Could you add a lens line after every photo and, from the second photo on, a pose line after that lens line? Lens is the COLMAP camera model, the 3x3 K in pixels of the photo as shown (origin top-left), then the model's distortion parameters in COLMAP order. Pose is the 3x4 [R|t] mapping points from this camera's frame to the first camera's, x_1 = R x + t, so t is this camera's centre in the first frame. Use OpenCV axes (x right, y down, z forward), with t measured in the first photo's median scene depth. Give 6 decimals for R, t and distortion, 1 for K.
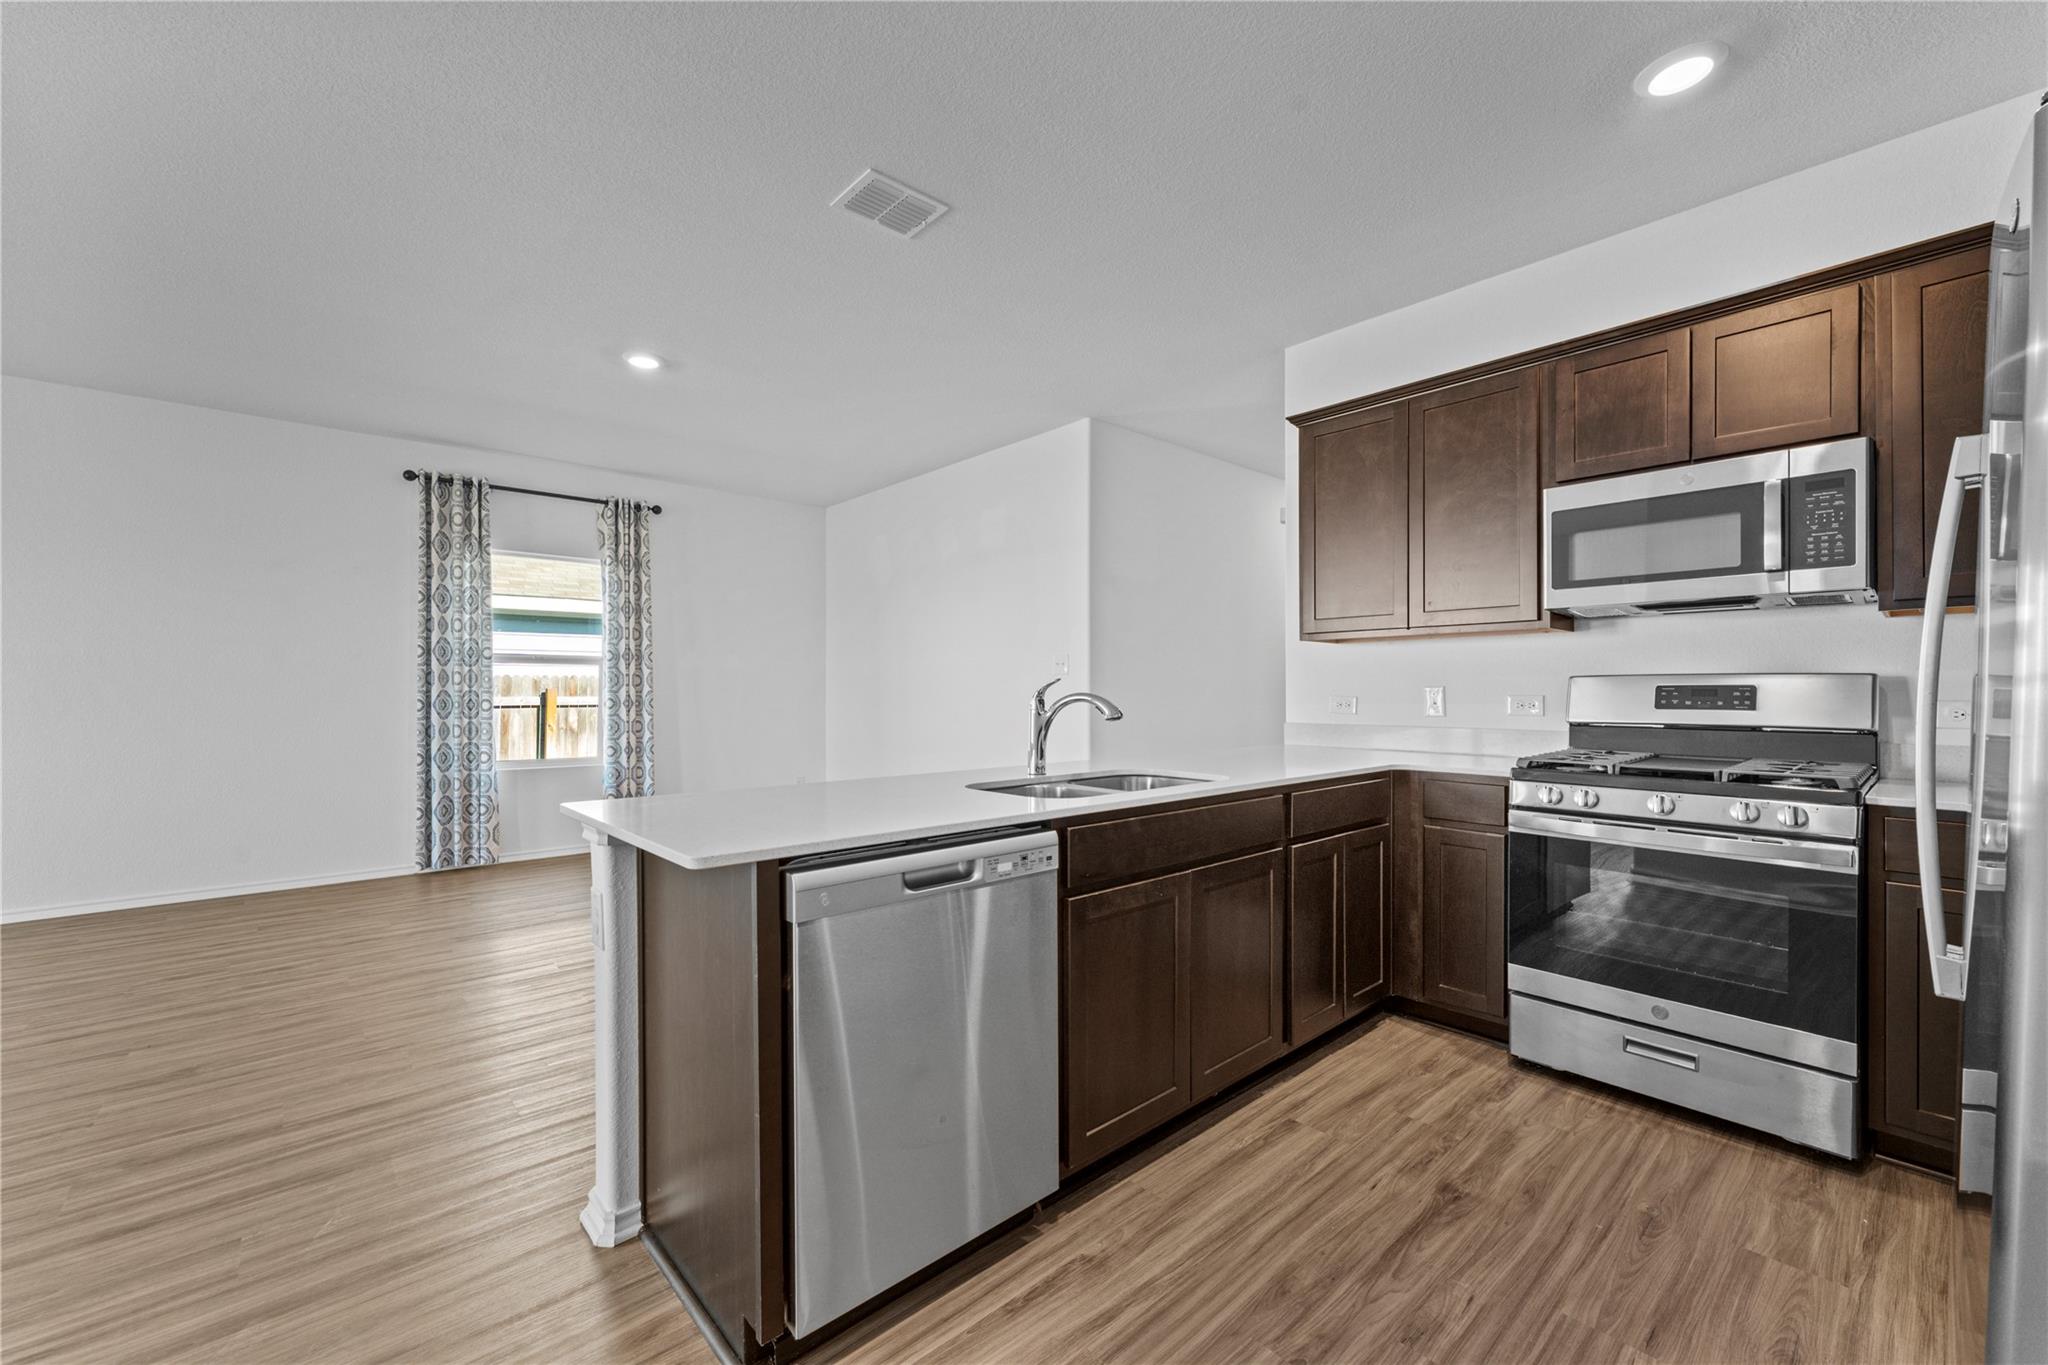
lens RADIAL K [[826.9, 0, 1023.7], [0, 826.9, 692.7], [0, 0, 1]] dist [-0.002198, 0.000442]
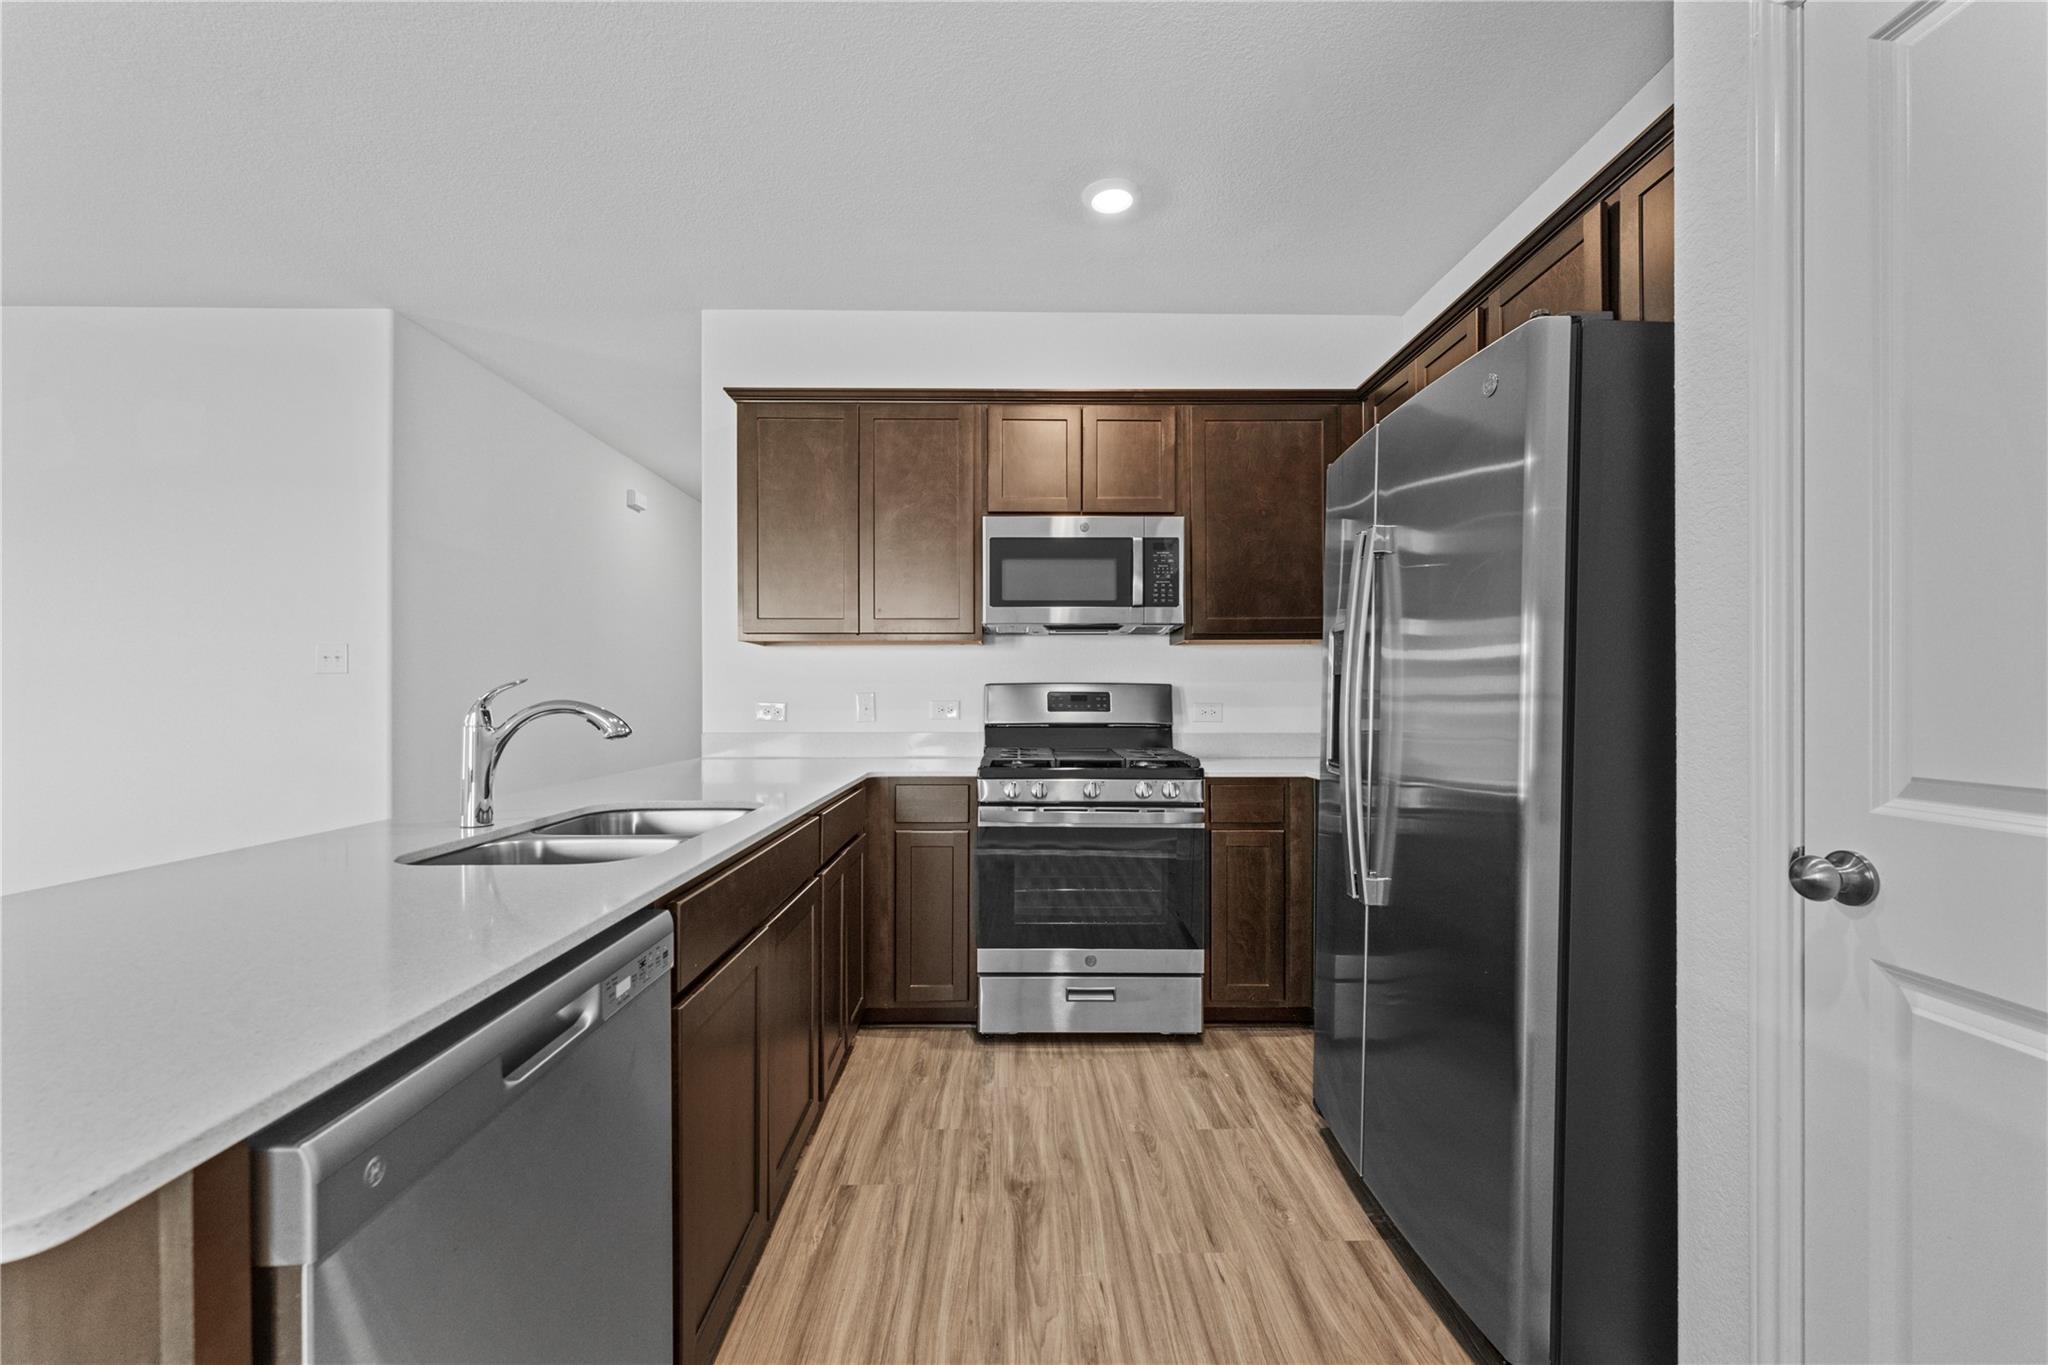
lens RADIAL K [[826.9, 0, 1026.6], [0, 826.9, 687.8], [0, 0, 1]] dist [-0.002198, 0.000442]
pose [[0.648559, 0.006484, 0.761137, -0.208001], [0.002077, 0.999945, -0.010289, -0.002727], [-0.761162, 0.008254, 0.648509, 0.261556]]
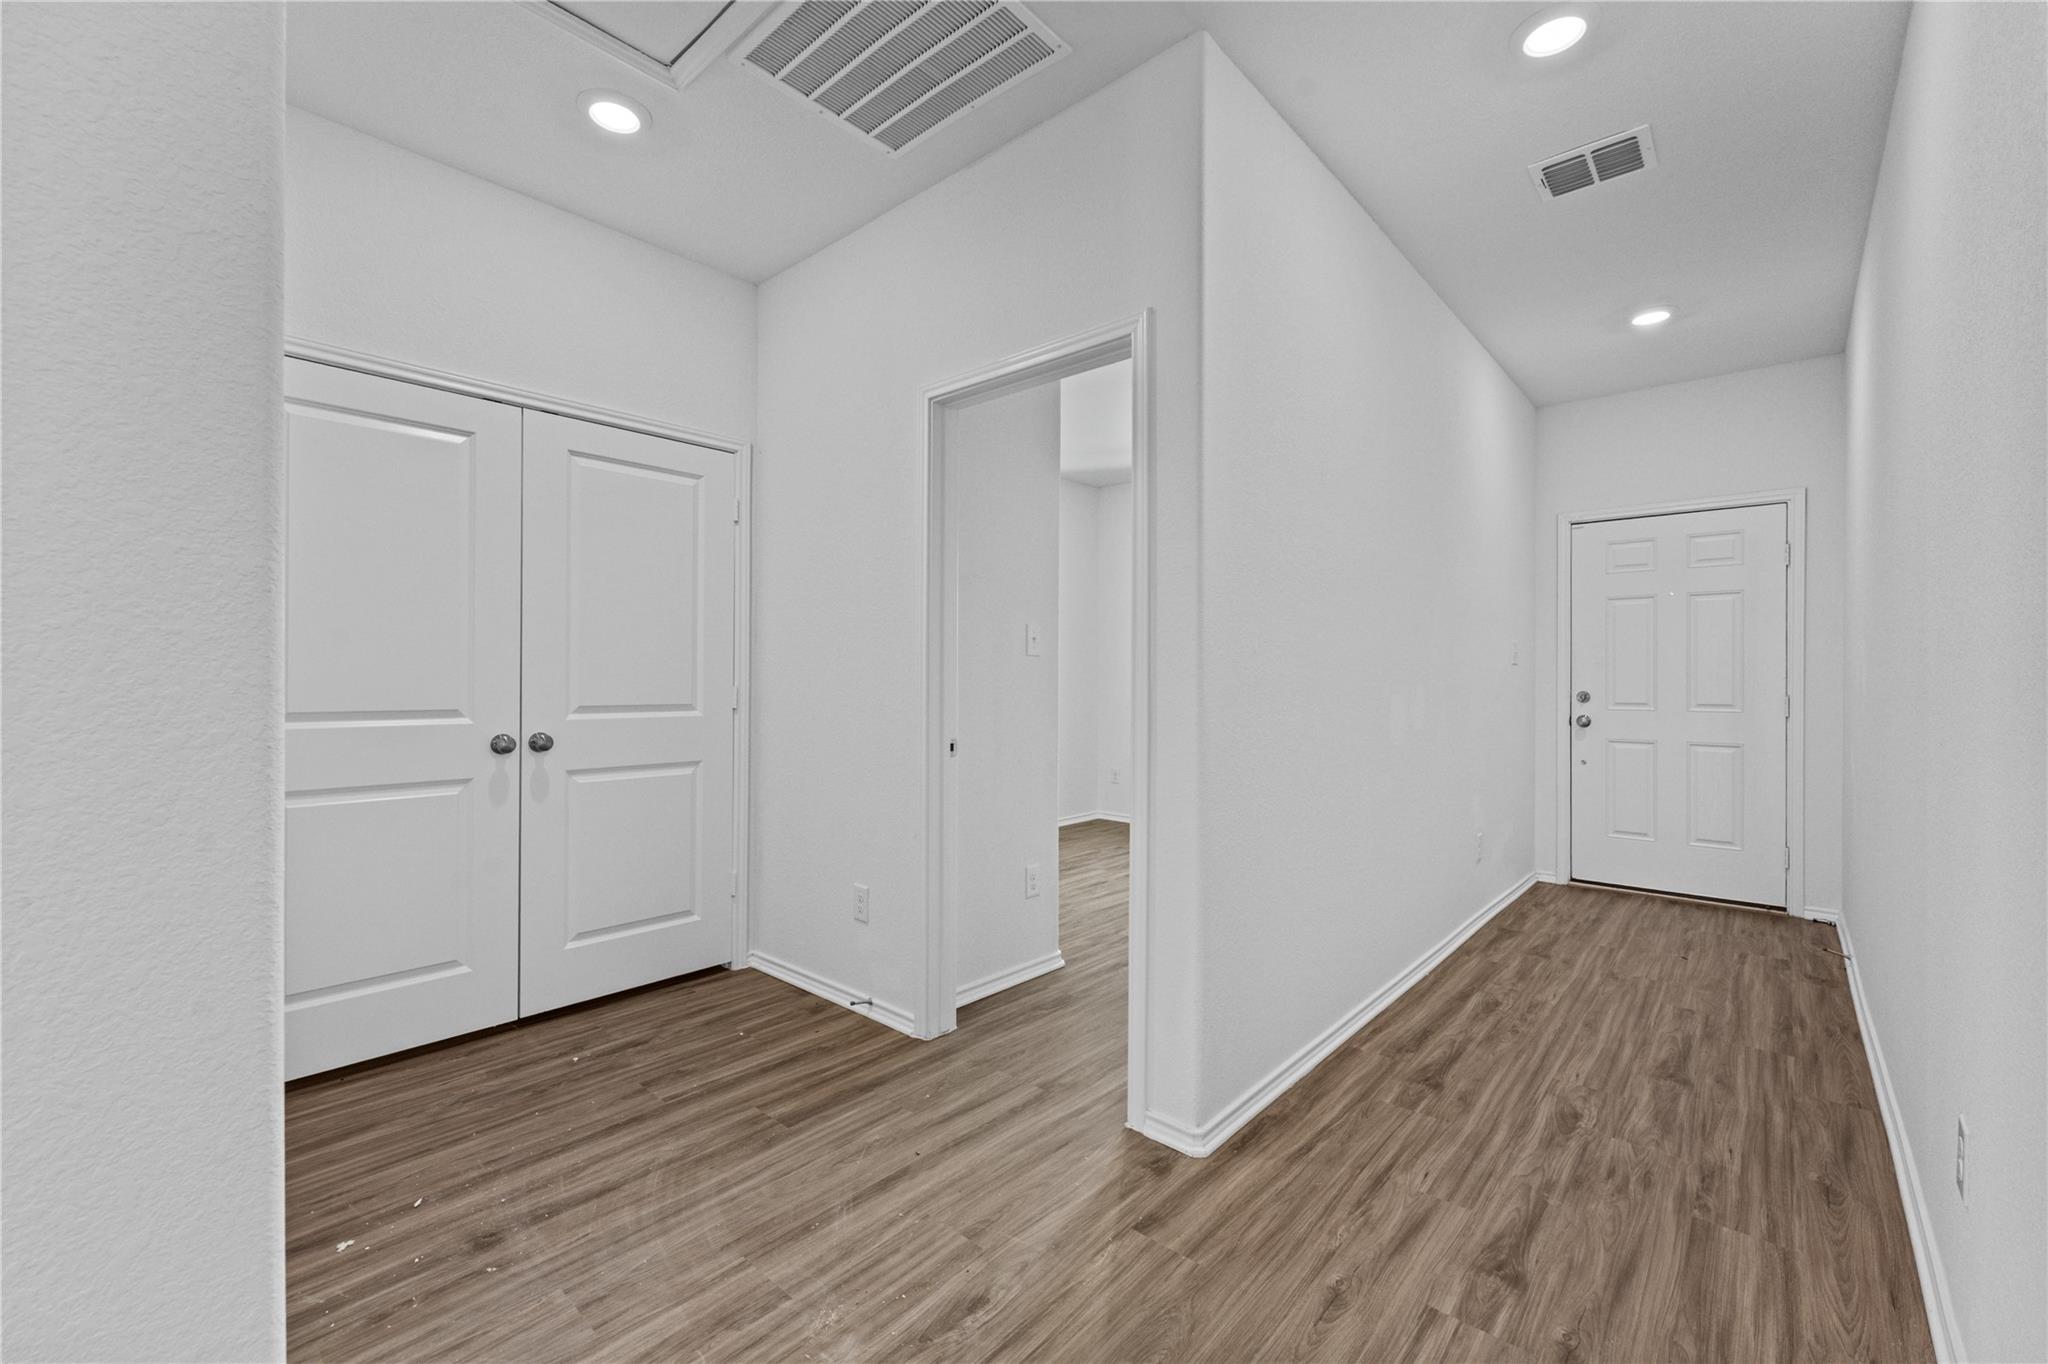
lens RADIAL K [[826.9, 0, 1025.8], [0, 826.9, 681.2], [0, 0, 1]] dist [-0.002198, 0.000442]
pose [[-0.994199, -0.000004, -0.107553, 0.889836], [-0.001293, 0.999928, 0.011913, -0.016101], [0.107545, 0.011982, -0.994128, 1.439157]]
